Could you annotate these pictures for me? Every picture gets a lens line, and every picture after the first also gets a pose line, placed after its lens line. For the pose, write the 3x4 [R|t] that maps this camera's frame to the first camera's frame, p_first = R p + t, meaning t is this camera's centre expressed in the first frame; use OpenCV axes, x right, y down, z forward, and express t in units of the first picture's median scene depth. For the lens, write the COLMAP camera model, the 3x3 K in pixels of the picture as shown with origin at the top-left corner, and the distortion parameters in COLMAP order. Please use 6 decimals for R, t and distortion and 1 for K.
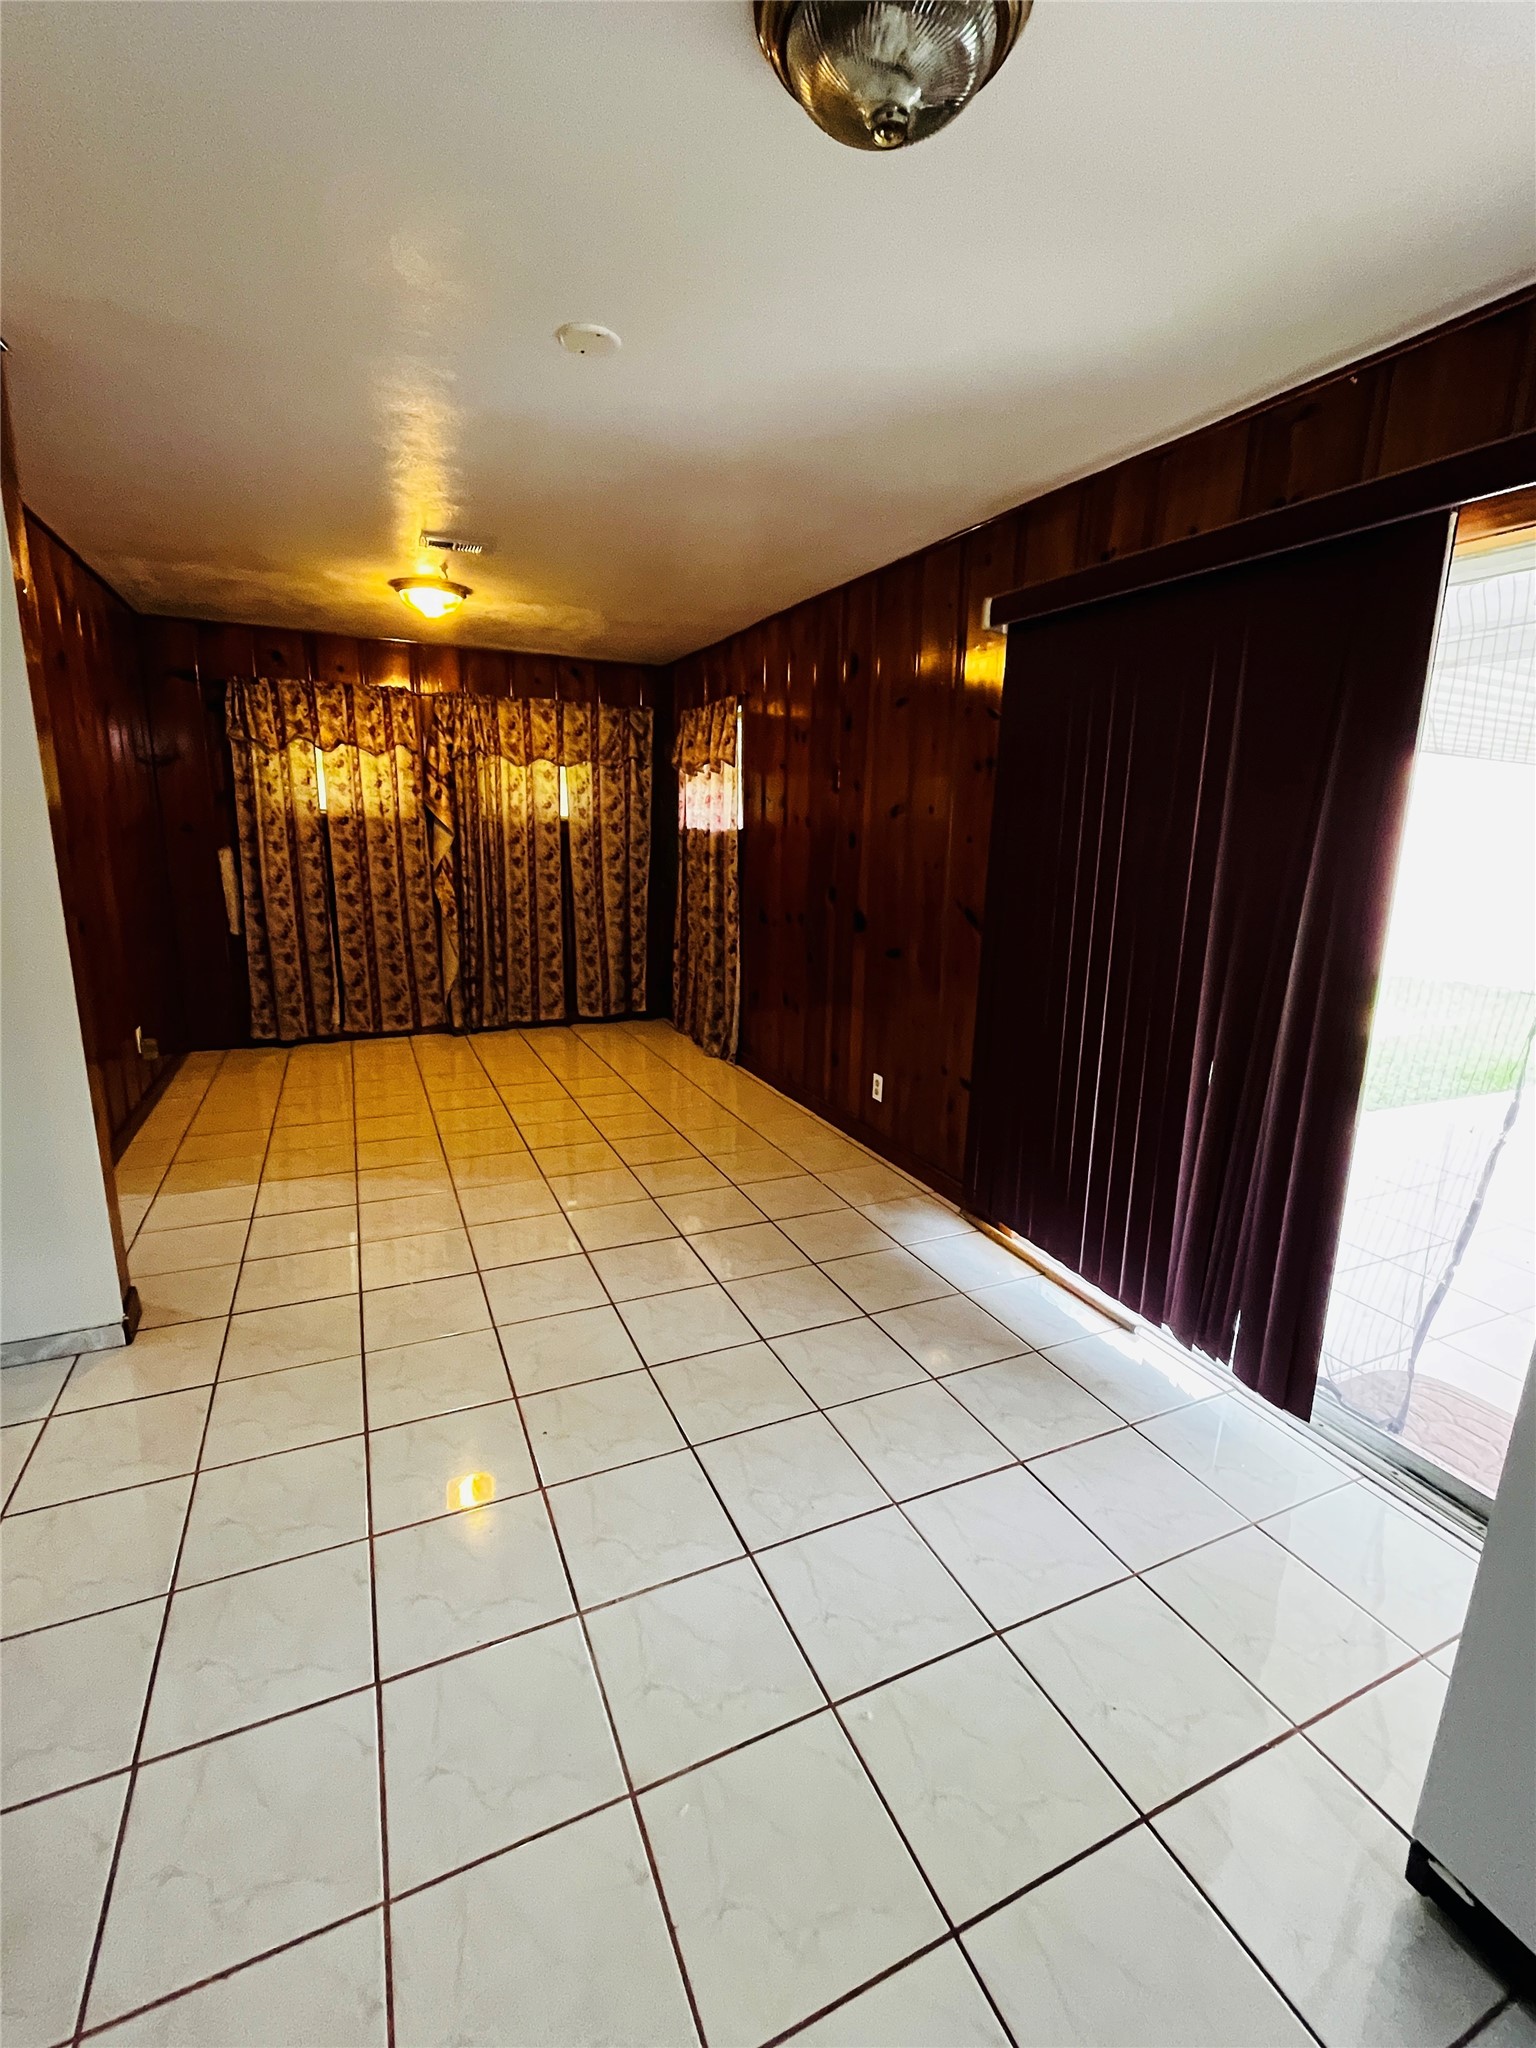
lens RADIAL K [[894.5, 0, 756.5], [0, 894.5, 1016.1], [0, 0, 1]] dist [-0.002761, 0.000766]
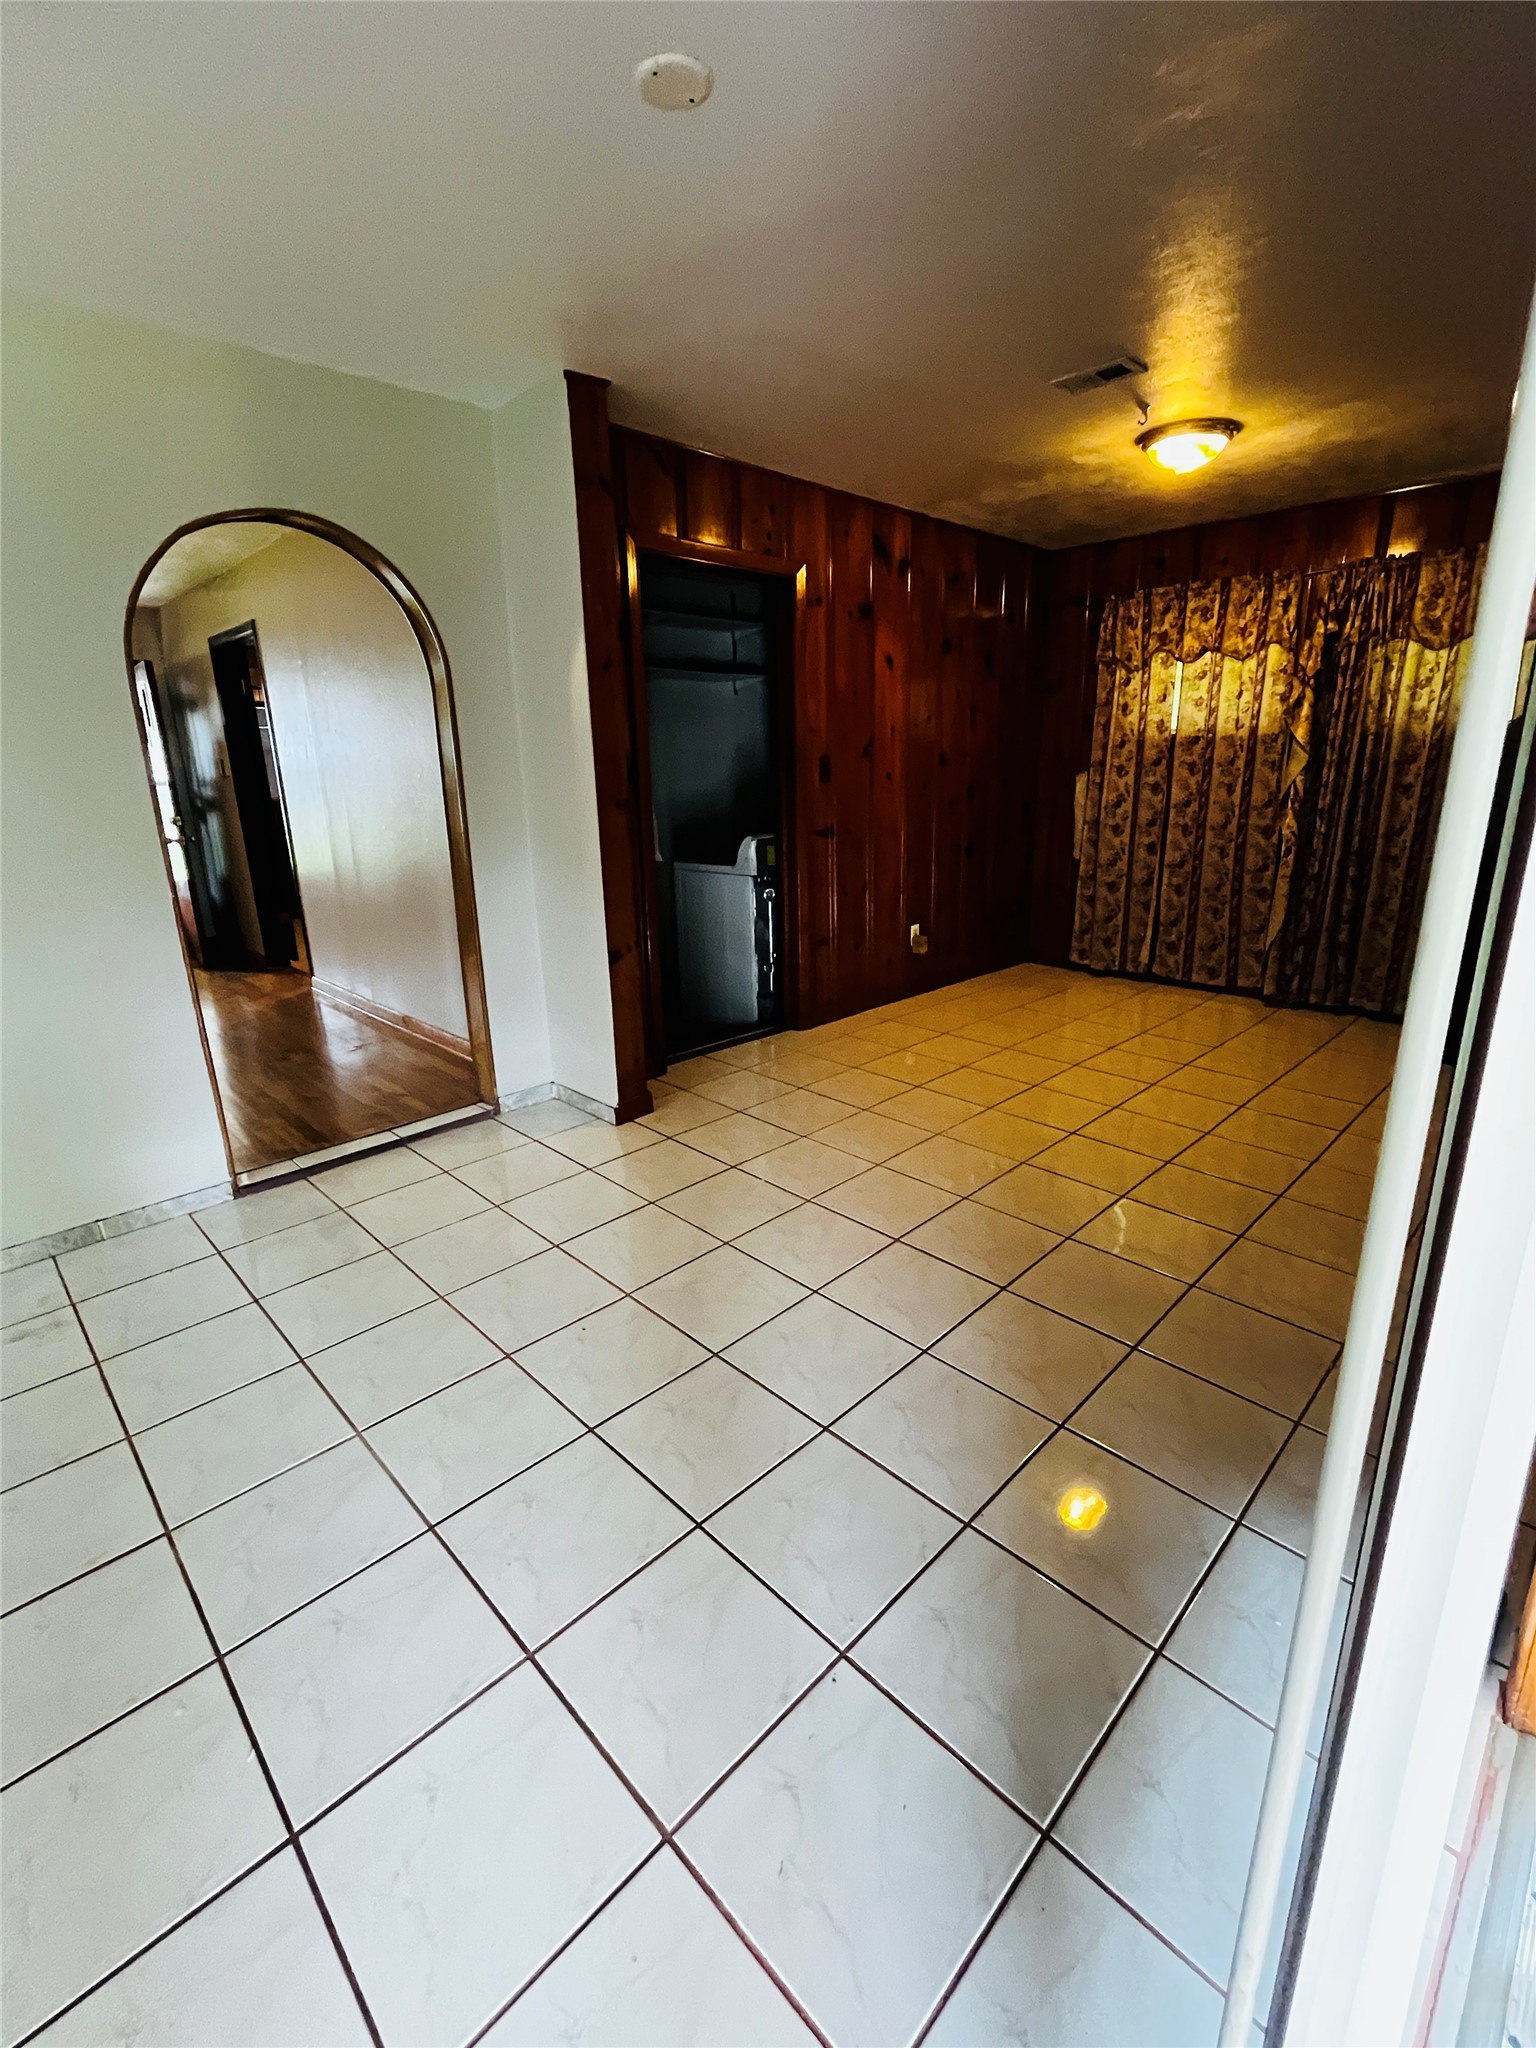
lens RADIAL K [[894.5, 0, 769.8], [0, 894.5, 1011.3], [0, 0, 1]] dist [-0.002761, 0.000766]
pose [[0.351398, 0.229762, -0.907595, 0.260535], [-0.175970, 0.968350, 0.177012, -0.039910], [0.919540, 0.097508, 0.380707, 0.294851]]
